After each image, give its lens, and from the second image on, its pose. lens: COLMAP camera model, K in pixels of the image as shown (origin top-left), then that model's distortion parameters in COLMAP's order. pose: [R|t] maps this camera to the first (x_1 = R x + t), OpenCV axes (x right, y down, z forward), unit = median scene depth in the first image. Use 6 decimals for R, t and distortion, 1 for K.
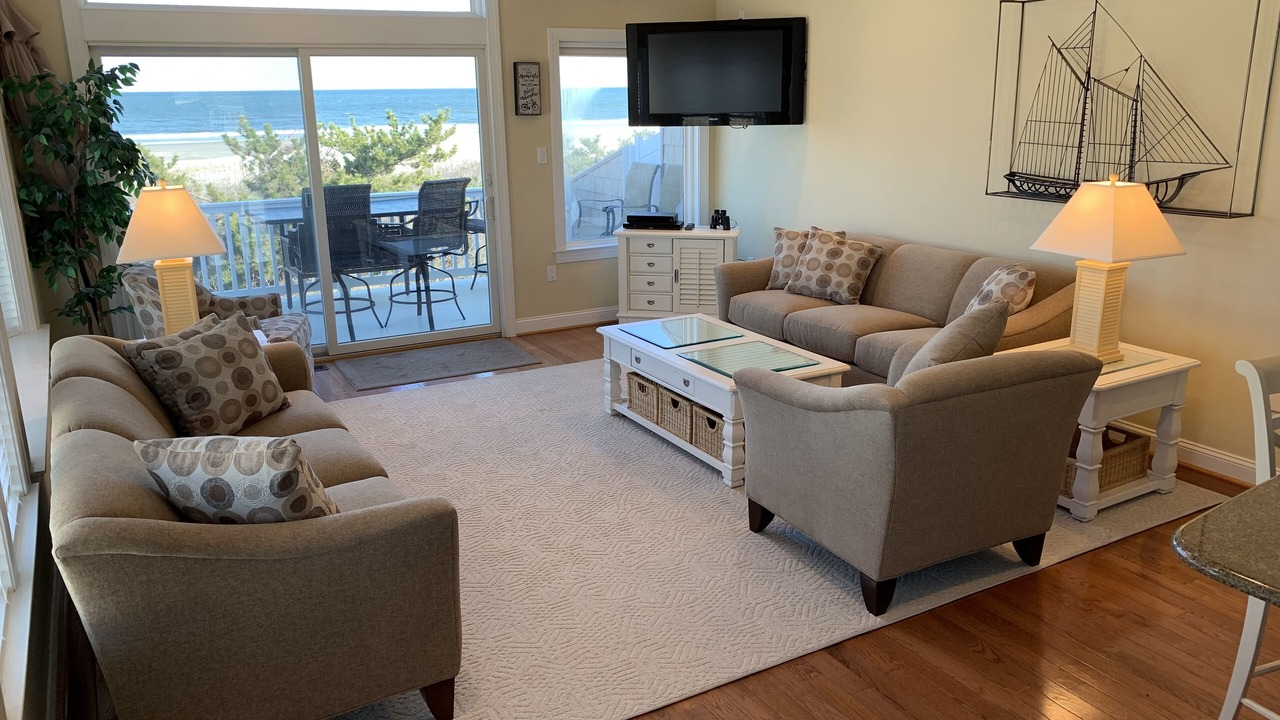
lens RADIAL K [[980.3, 0, 638.5], [0, 980.3, 354.7], [0, 0, 1]] dist [0.073587, -0.141620]
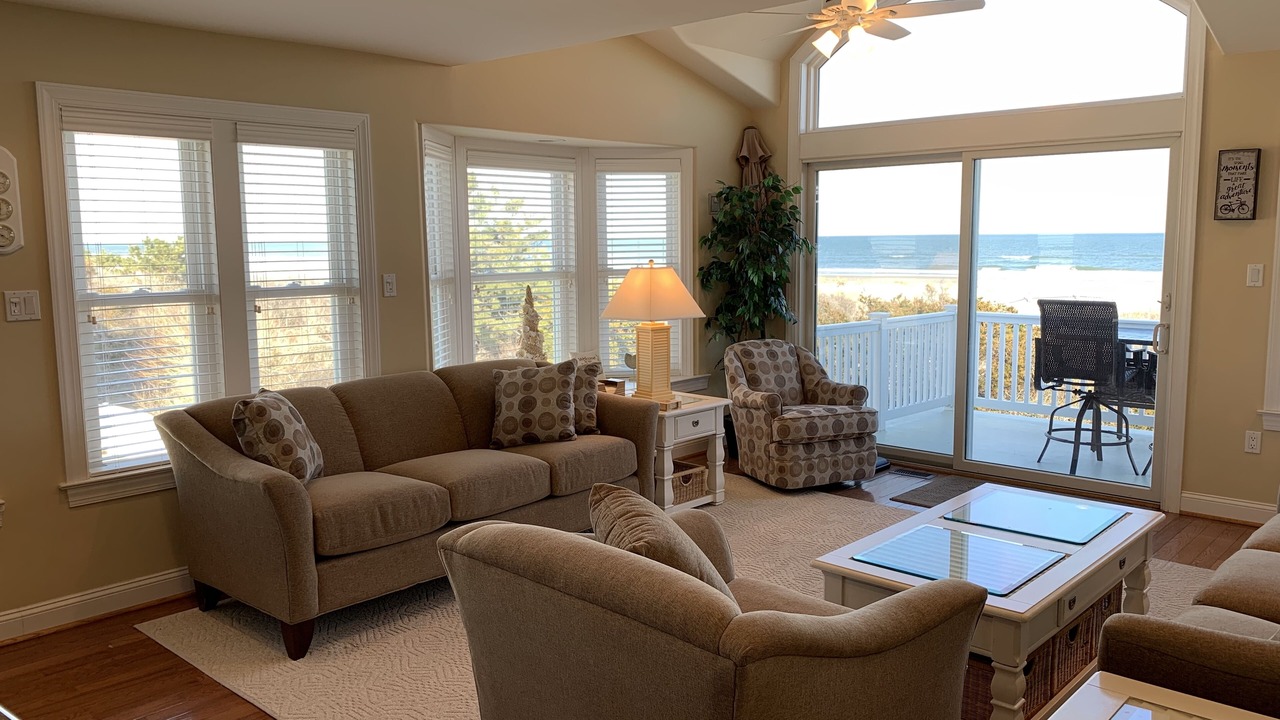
lens RADIAL K [[980.3, 0, 638.5], [0, 980.3, 354.7], [0, 0, 1]] dist [0.073587, -0.141620]
pose [[0.309591, 0.126119, -0.942469, 0.454909], [-0.247892, 0.967595, 0.048051, -0.073750], [0.917989, 0.218754, 0.330822, 0.380604]]
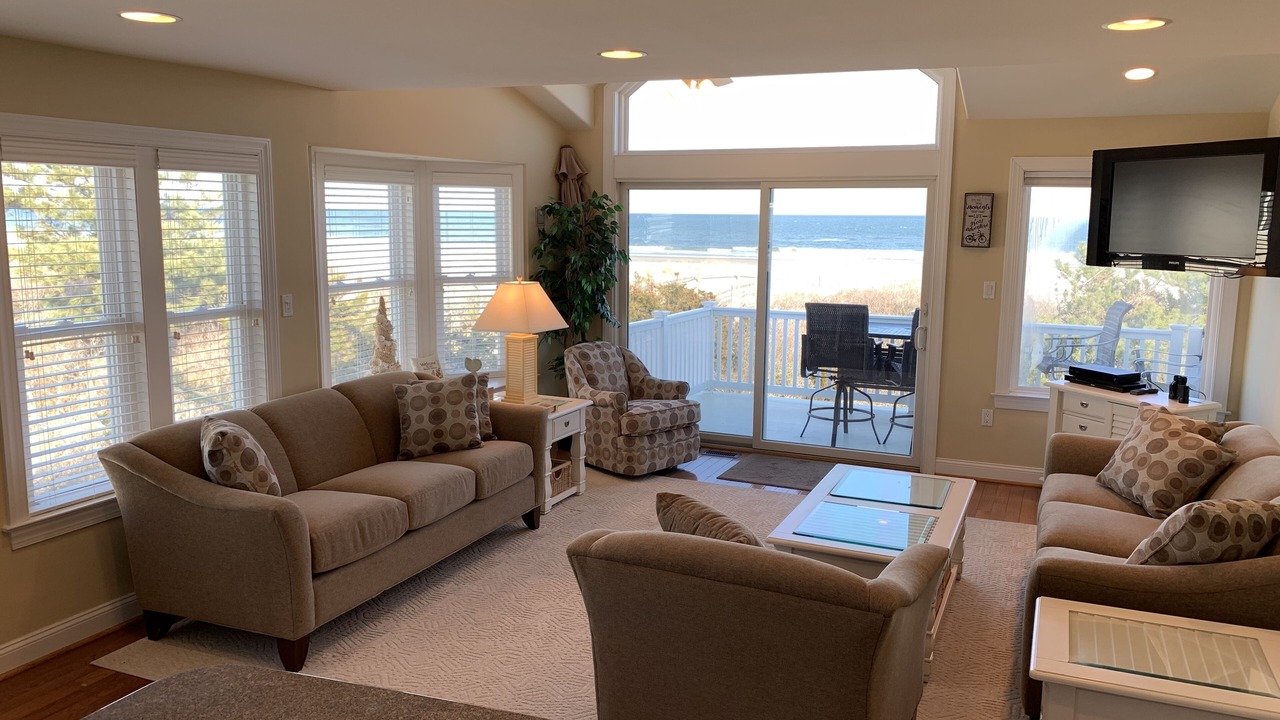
lens RADIAL K [[980.3, 0, 638.5], [0, 980.3, 354.7], [0, 0, 1]] dist [0.073587, -0.141620]
pose [[0.601197, 0.136129, -0.787421, 0.455742], [-0.230823, 0.972963, -0.008029, -0.061879], [0.765038, 0.186582, 0.616364, 0.192682]]
